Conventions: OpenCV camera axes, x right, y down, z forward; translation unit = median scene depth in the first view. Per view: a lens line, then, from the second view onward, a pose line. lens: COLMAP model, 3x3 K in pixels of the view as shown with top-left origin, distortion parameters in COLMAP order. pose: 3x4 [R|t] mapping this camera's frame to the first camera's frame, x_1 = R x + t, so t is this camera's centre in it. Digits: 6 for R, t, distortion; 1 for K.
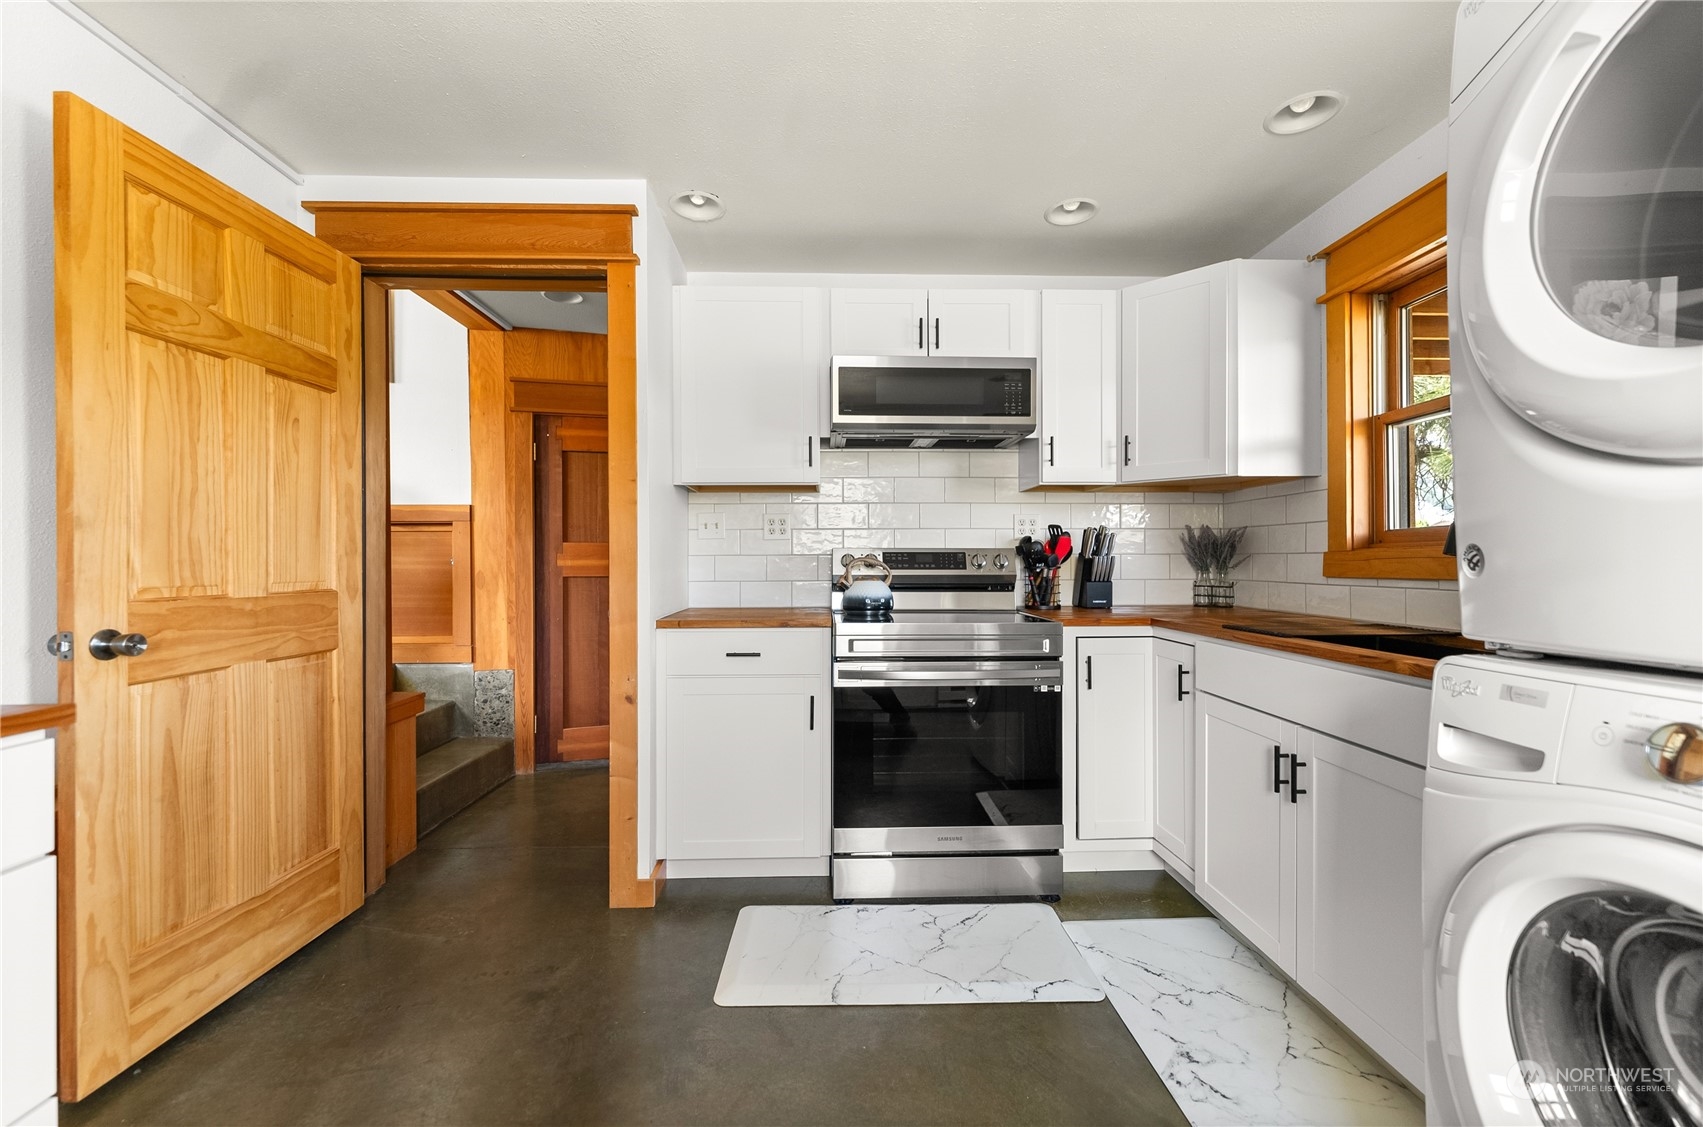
lens RADIAL K [[692.8, 0, 851.5], [0, 692.8, 563.5], [0, 0, 1]] dist [-0.000411, -0.000002]
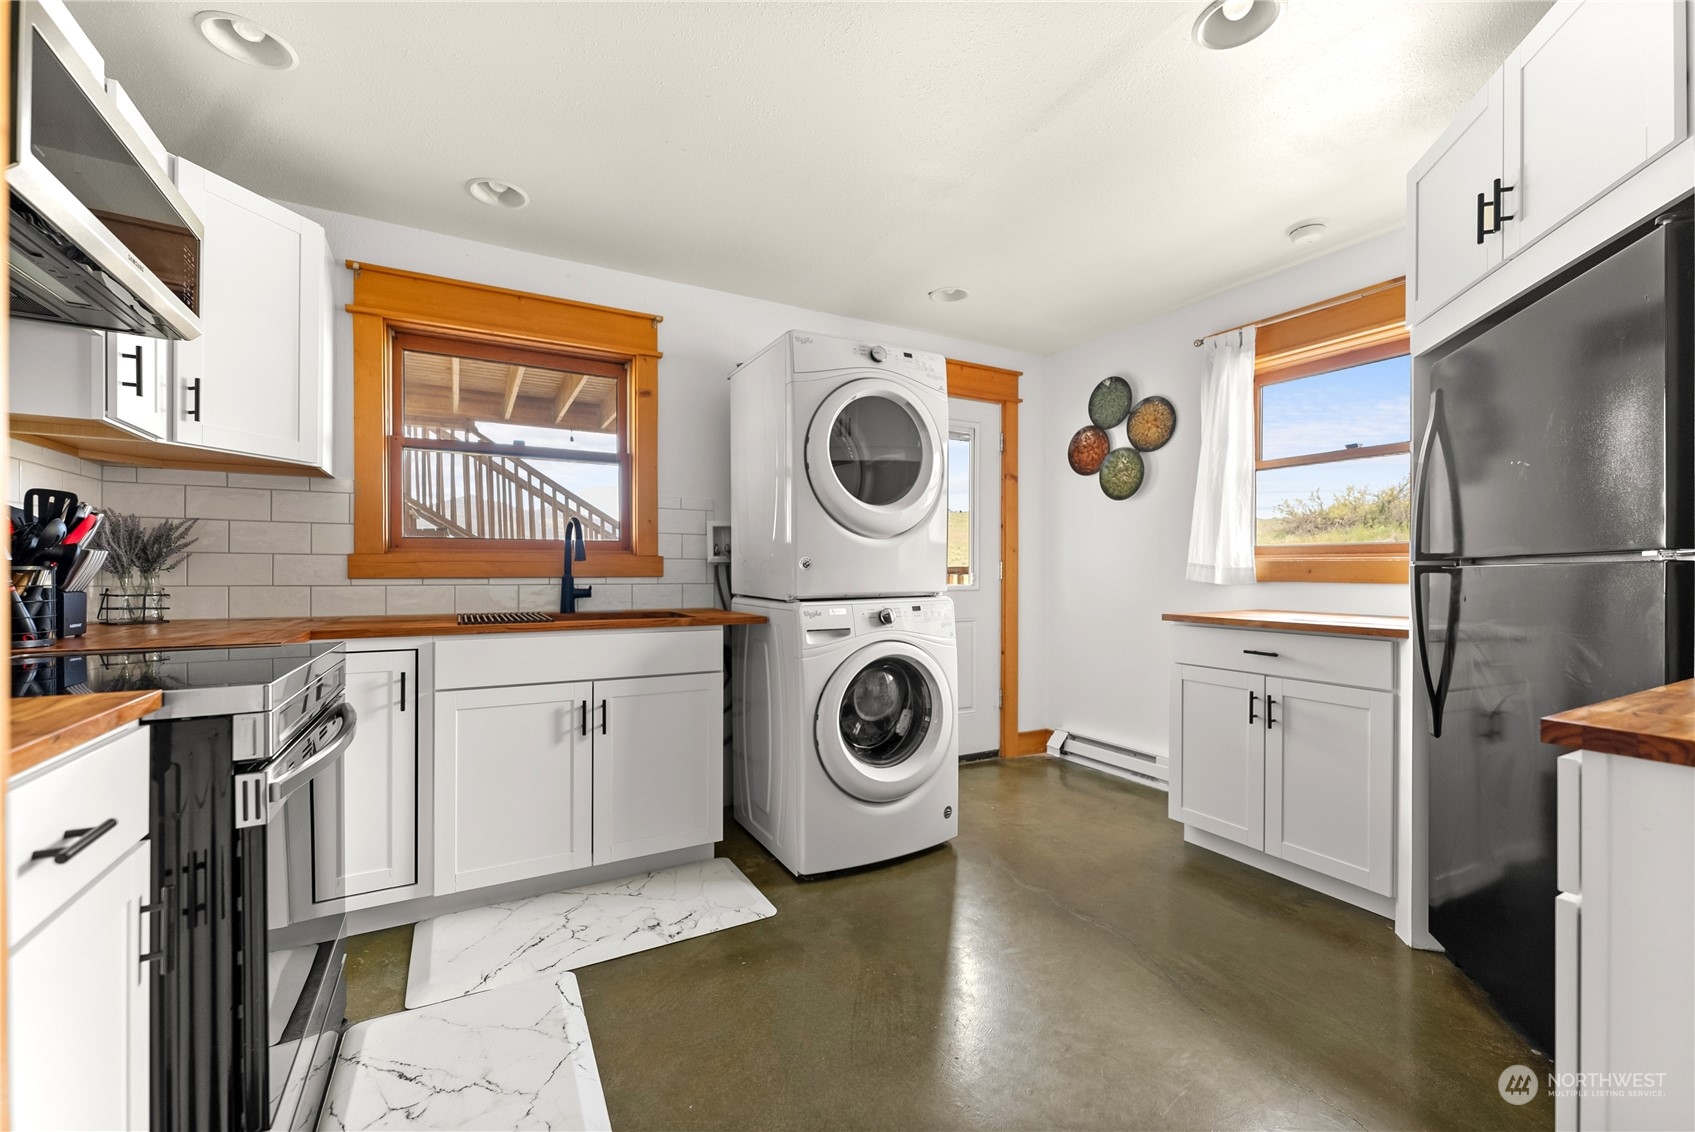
lens RADIAL K [[690.2, 0, 847.5], [0, 690.2, 566.0], [0, 0, 1]] dist [-0.000501, -0.000354]
pose [[-0.446045, 0.007827, 0.894976, -0.585093], [-0.000313, 0.999960, -0.008901, 0.010588], [-0.895010, -0.004250, -0.446025, 0.821849]]
